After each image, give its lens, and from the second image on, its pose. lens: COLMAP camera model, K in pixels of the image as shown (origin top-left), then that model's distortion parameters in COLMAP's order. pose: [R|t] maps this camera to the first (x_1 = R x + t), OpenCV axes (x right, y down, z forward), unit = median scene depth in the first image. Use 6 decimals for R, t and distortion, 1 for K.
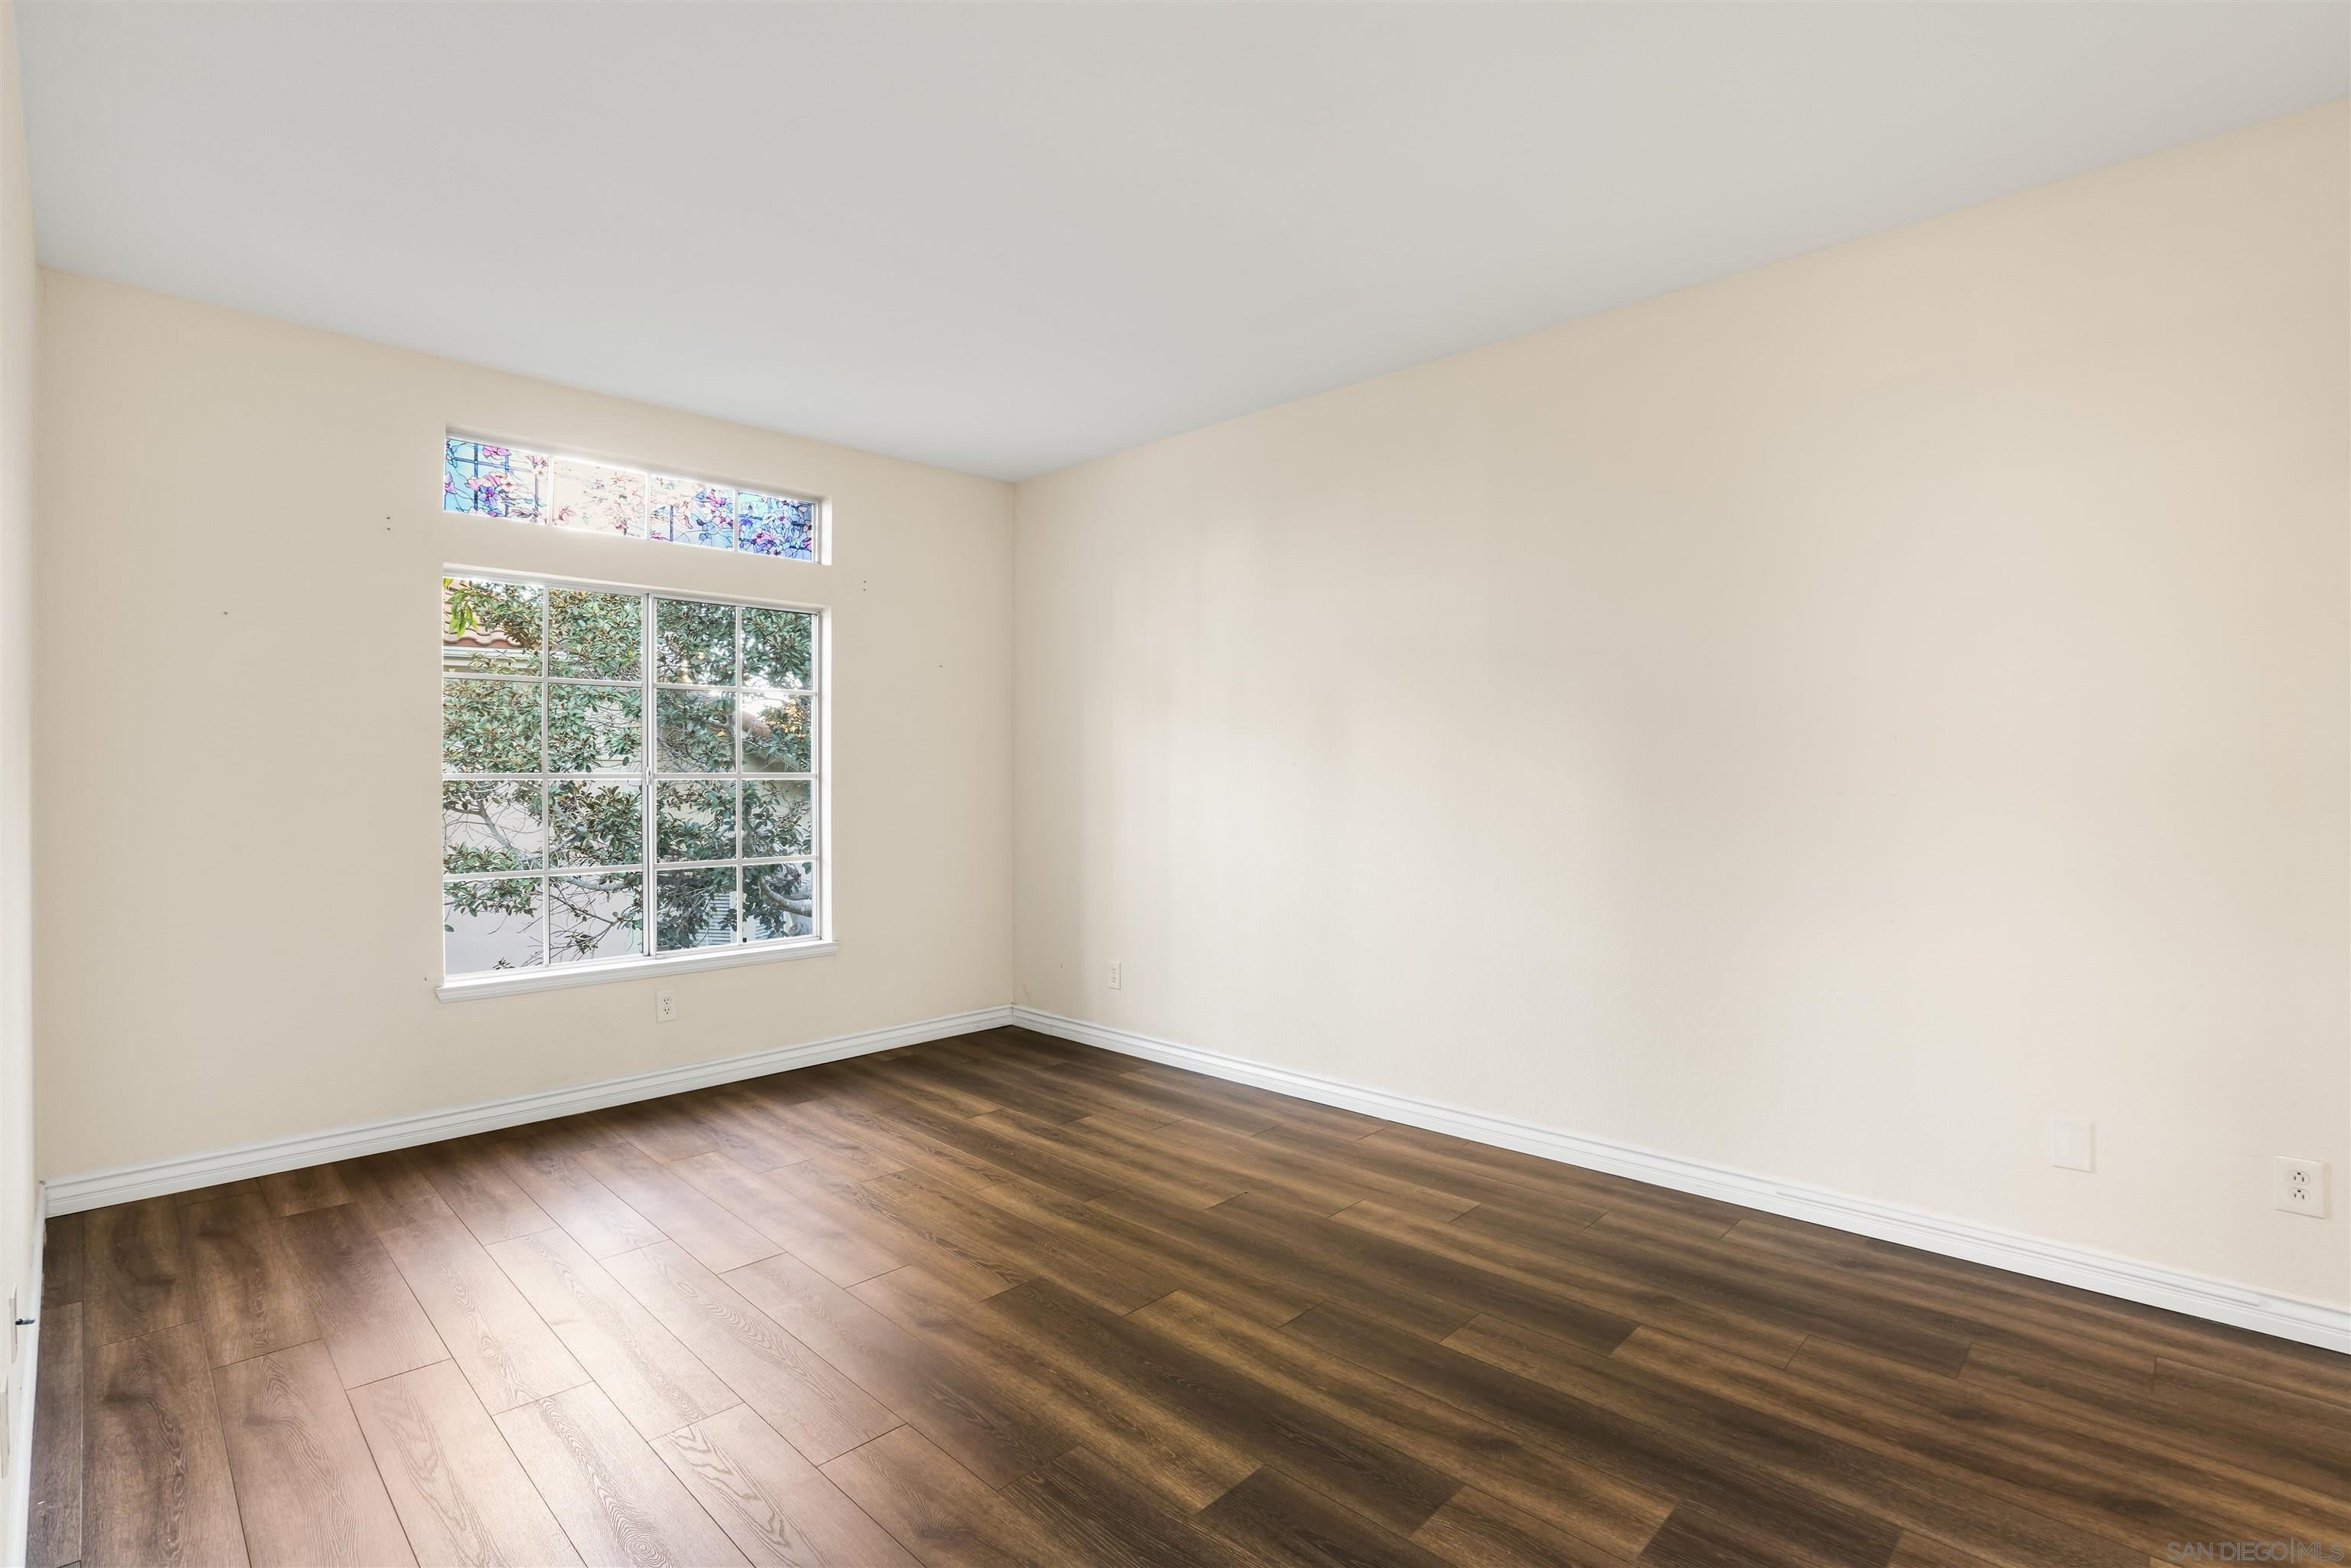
lens RADIAL K [[1108.2, 0, 1171.4], [0, 1108.2, 778.2], [0, 0, 1]] dist [-0.062667, 0.023550]
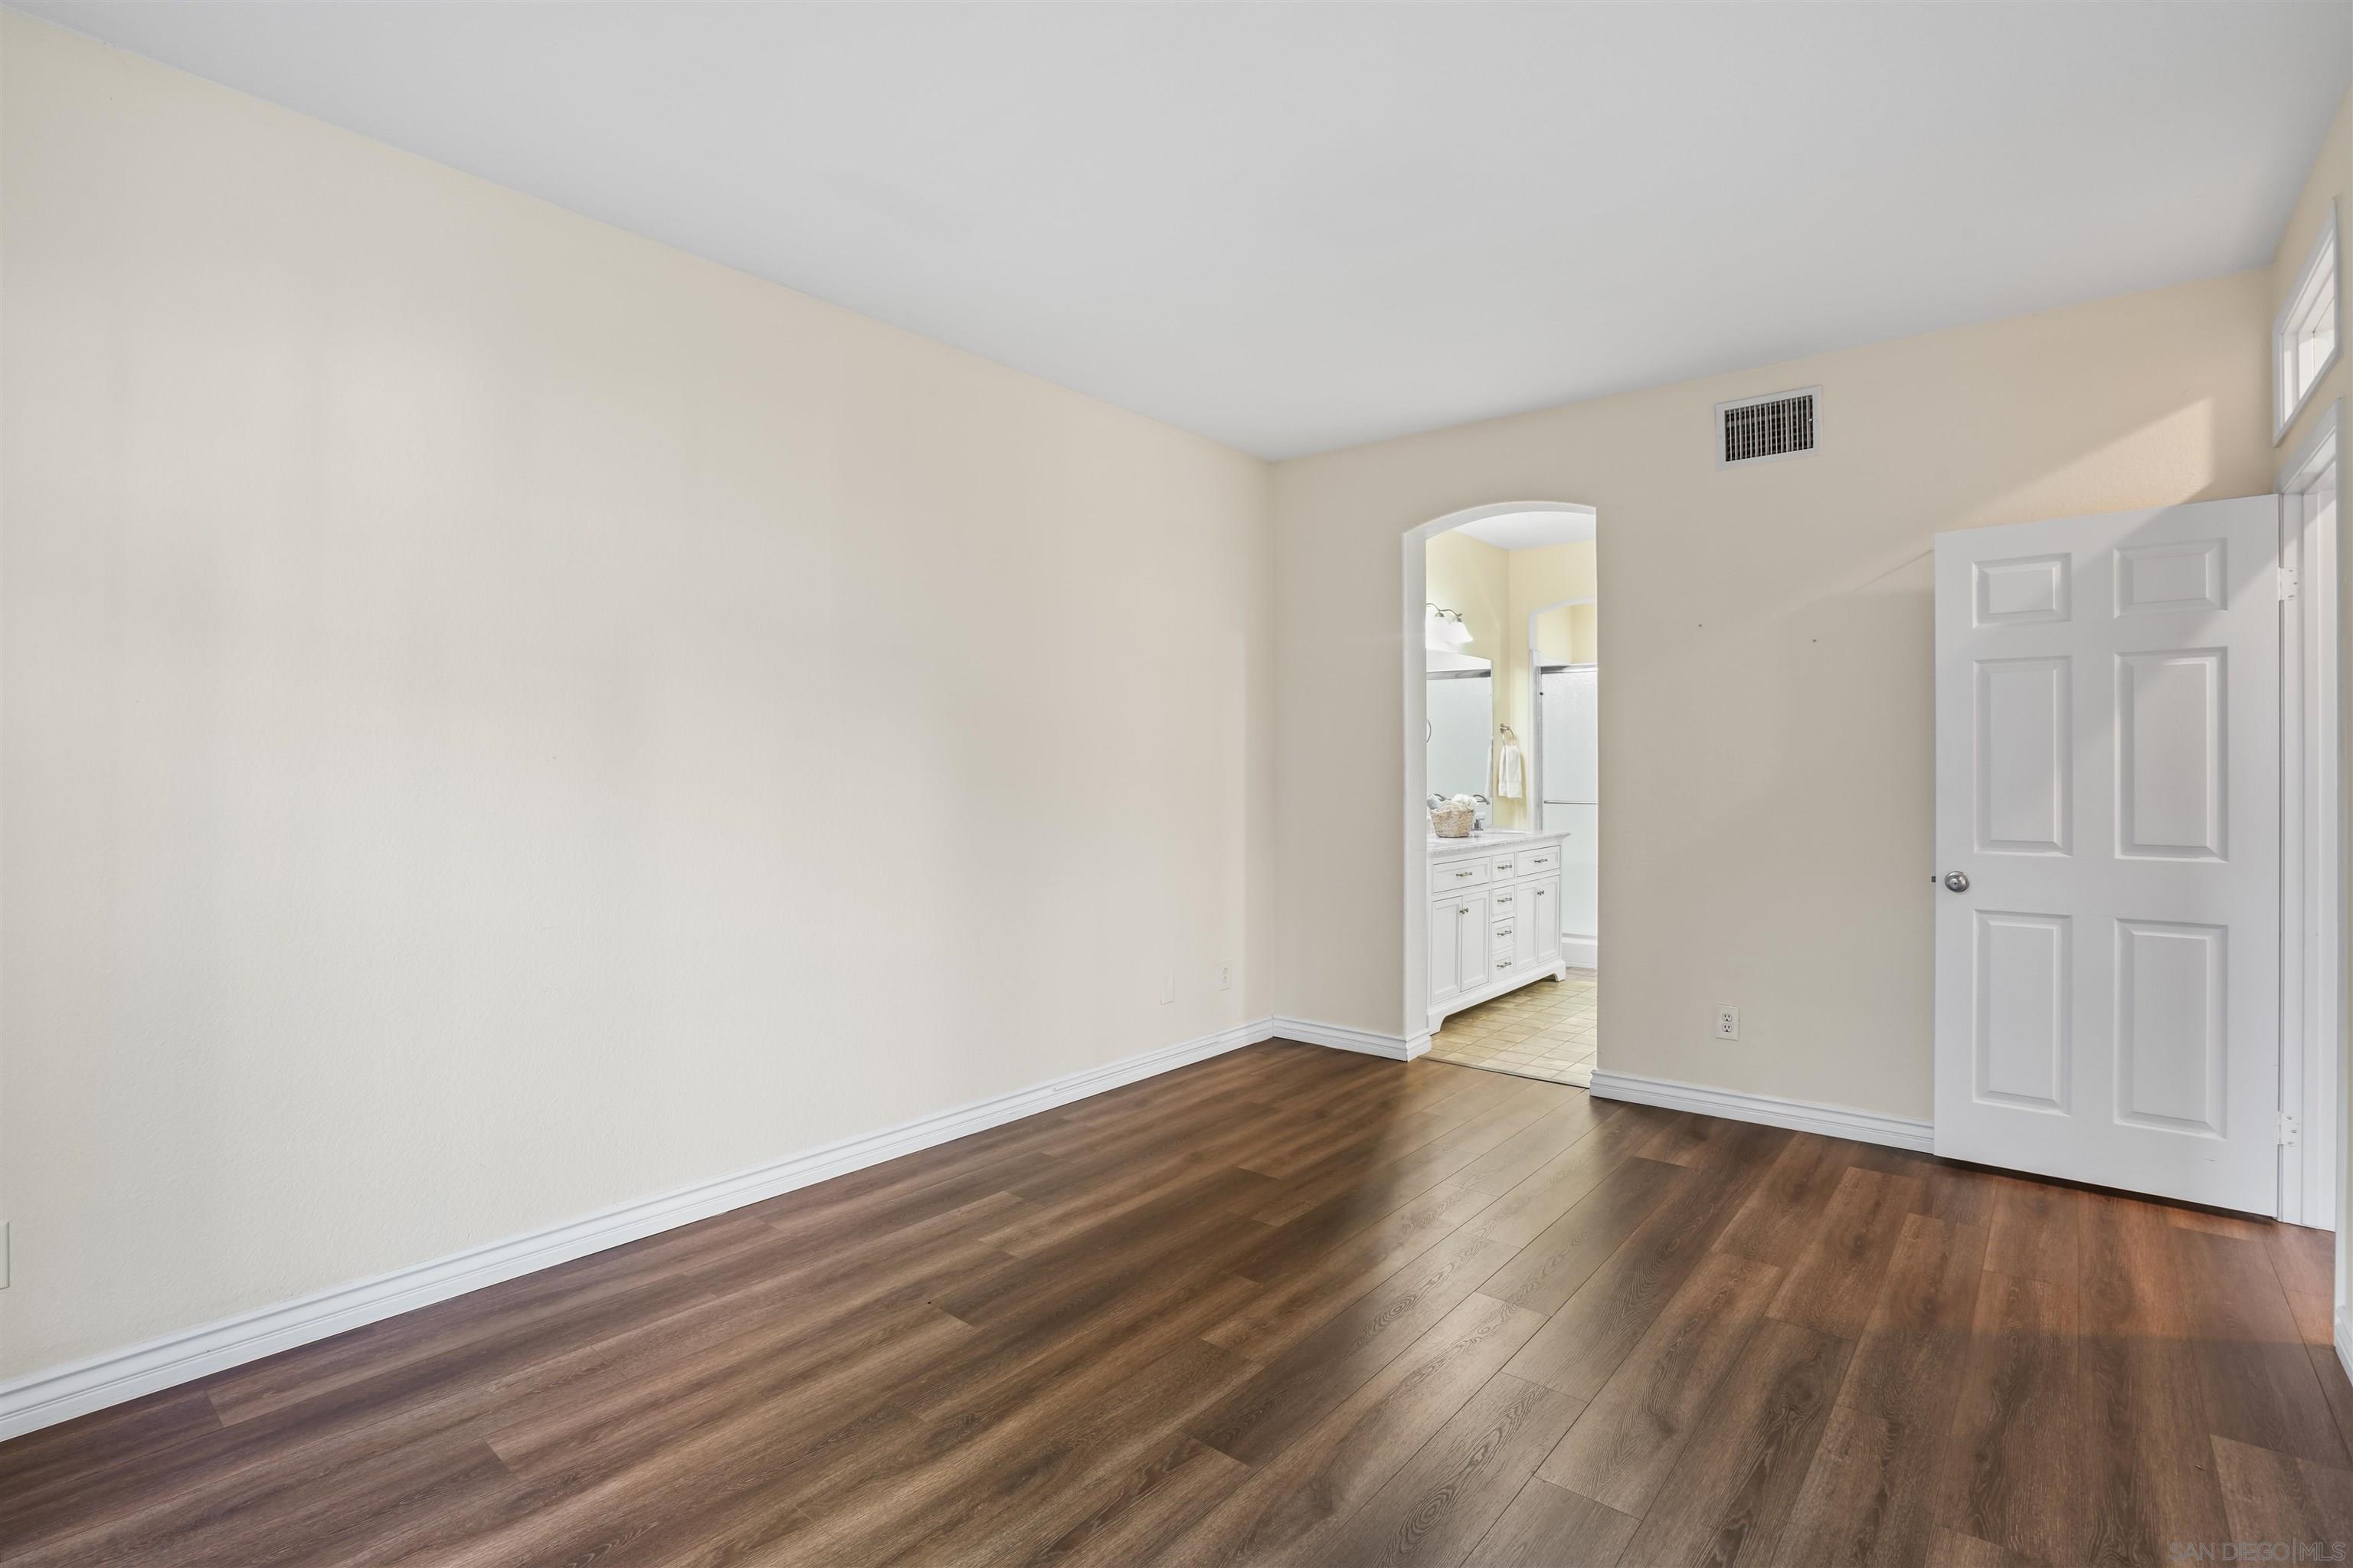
lens RADIAL K [[1109.2, 0, 1172.4], [0, 1109.2, 778.2], [0, 0, 1]] dist [-0.062667, 0.023550]
pose [[-0.086677, -0.003884, 0.996229, -0.818214], [0.002159, 0.999989, 0.004086, -0.006619], [-0.996234, 0.002505, -0.086667, 0.994497]]
